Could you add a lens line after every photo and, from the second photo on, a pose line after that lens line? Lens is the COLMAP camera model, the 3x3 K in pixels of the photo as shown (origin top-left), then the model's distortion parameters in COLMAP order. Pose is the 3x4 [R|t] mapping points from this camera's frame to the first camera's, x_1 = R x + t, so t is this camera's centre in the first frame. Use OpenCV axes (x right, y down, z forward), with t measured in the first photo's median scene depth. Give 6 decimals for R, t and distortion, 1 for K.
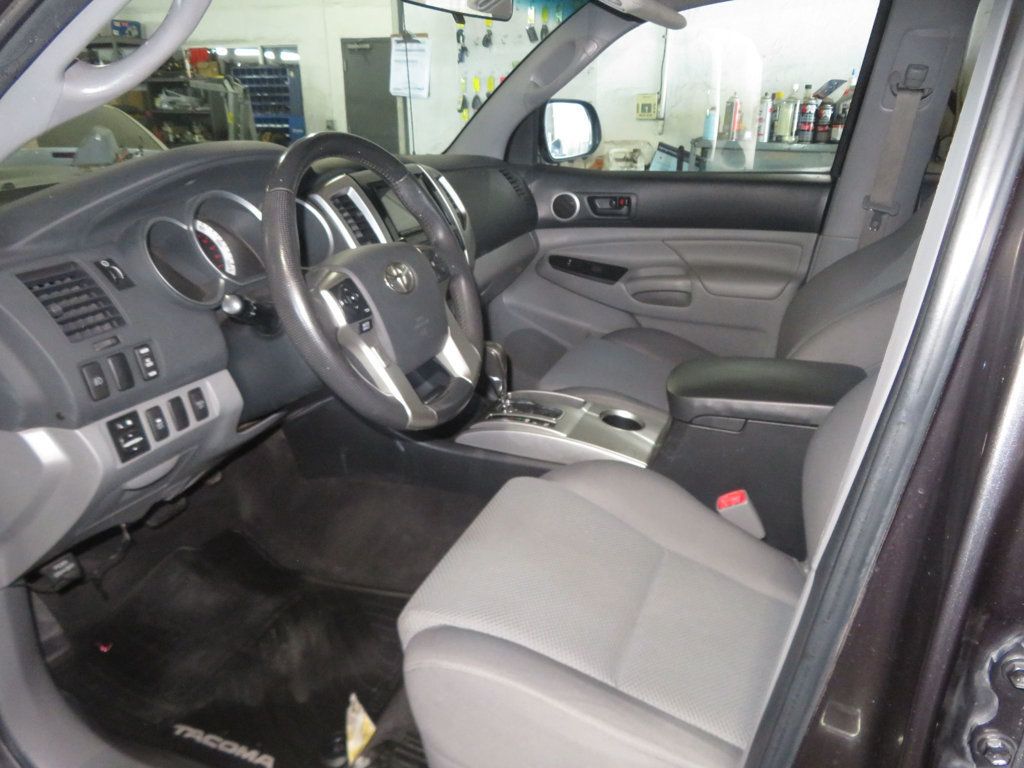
lens RADIAL K [[742.2, 0, 517.8], [0, 742.2, 389.4], [0, 0, 1]] dist [-0.014000, 0.015063]
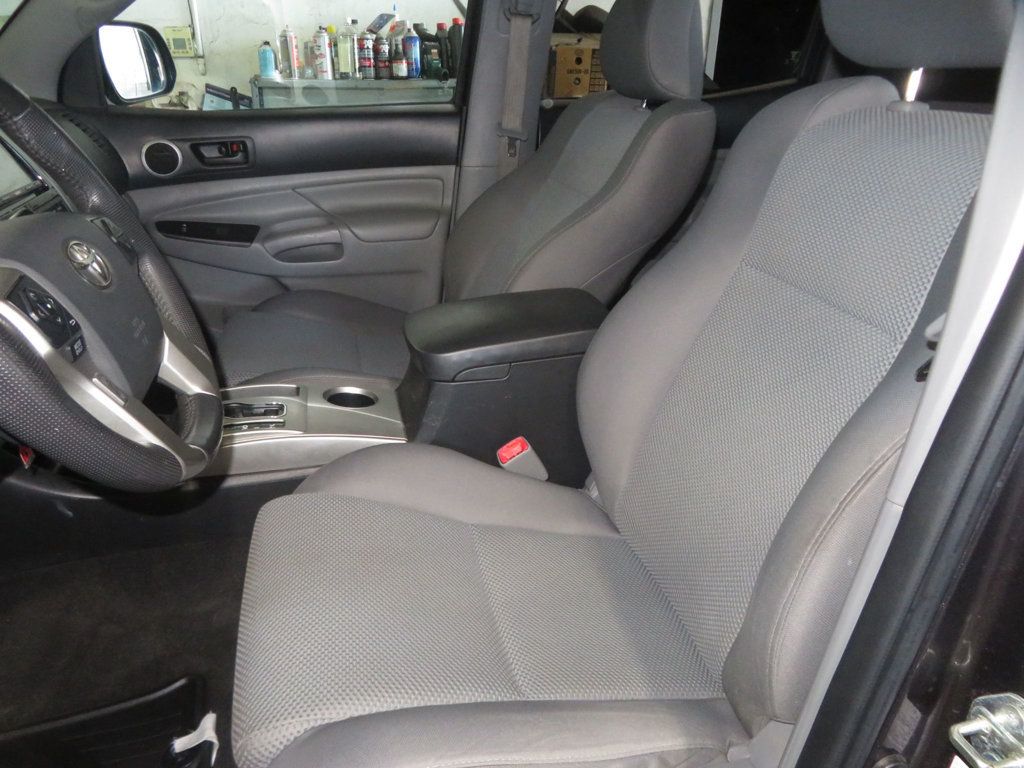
lens RADIAL K [[742.2, 0, 517.9], [0, 742.2, 383.4], [0, 0, 1]] dist [-0.014000, 0.015063]
pose [[0.815078, -0.232841, 0.530502, -0.151444], [0.203430, 0.972402, 0.114238, -0.032625], [-0.542461, 0.014807, 0.839951, 0.176101]]
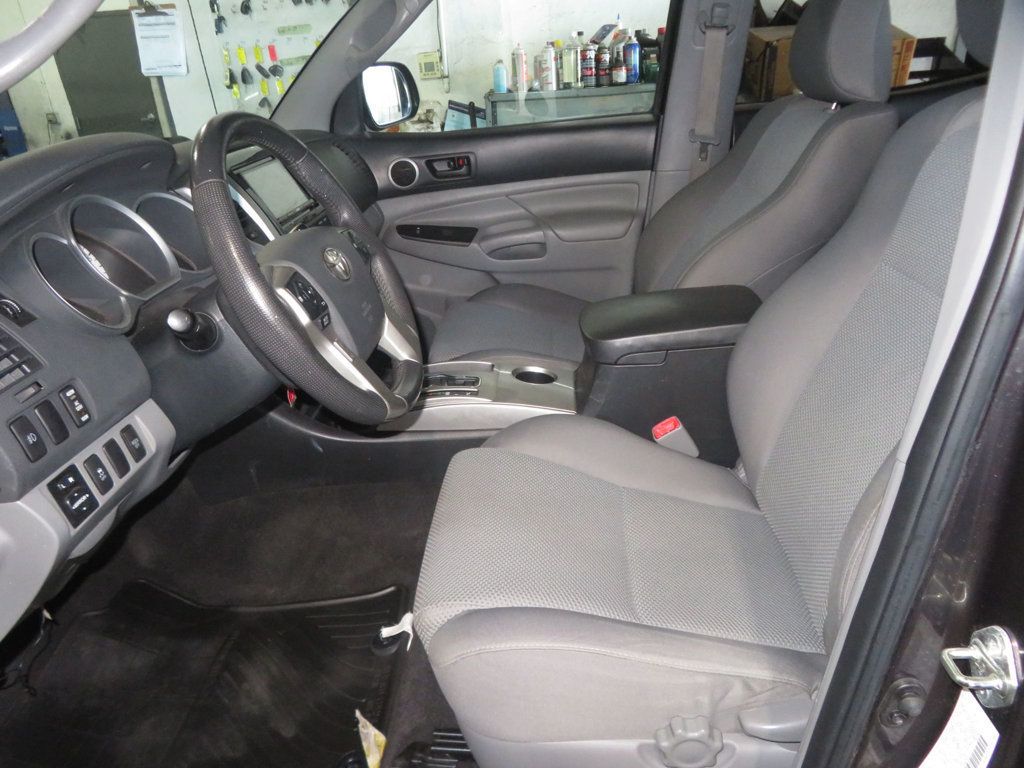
lens RADIAL K [[742.2, 0, 515.8], [0, 742.2, 384.3], [0, 0, 1]] dist [-0.014000, 0.015063]
pose [[0.946583, -0.190500, 0.260175, -0.148762], [0.180308, 0.981608, 0.062729, -0.014300], [-0.267339, -0.012467, 0.963522, 0.032069]]
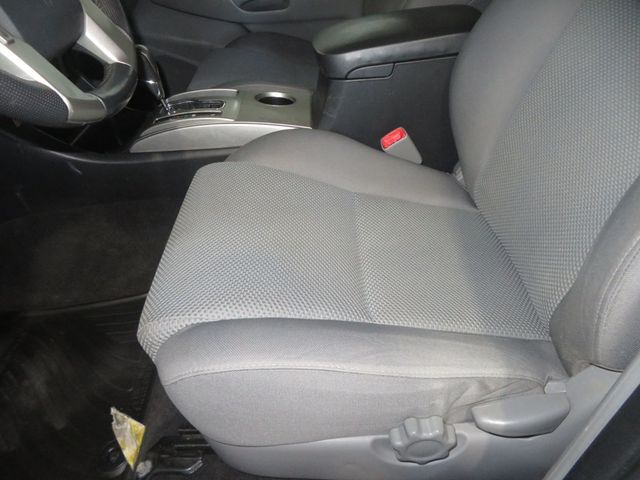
lens RADIAL K [[463.9, 0, 320.1], [0, 463.9, 240.0], [0, 0, 1]] dist [-0.014000, 0.015063]
pose [[0.920225, -0.286517, 0.266634, -0.047396], [0.209972, 0.936316, 0.281468, 0.058143], [-0.330299, -0.203028, 0.921782, 0.278700]]
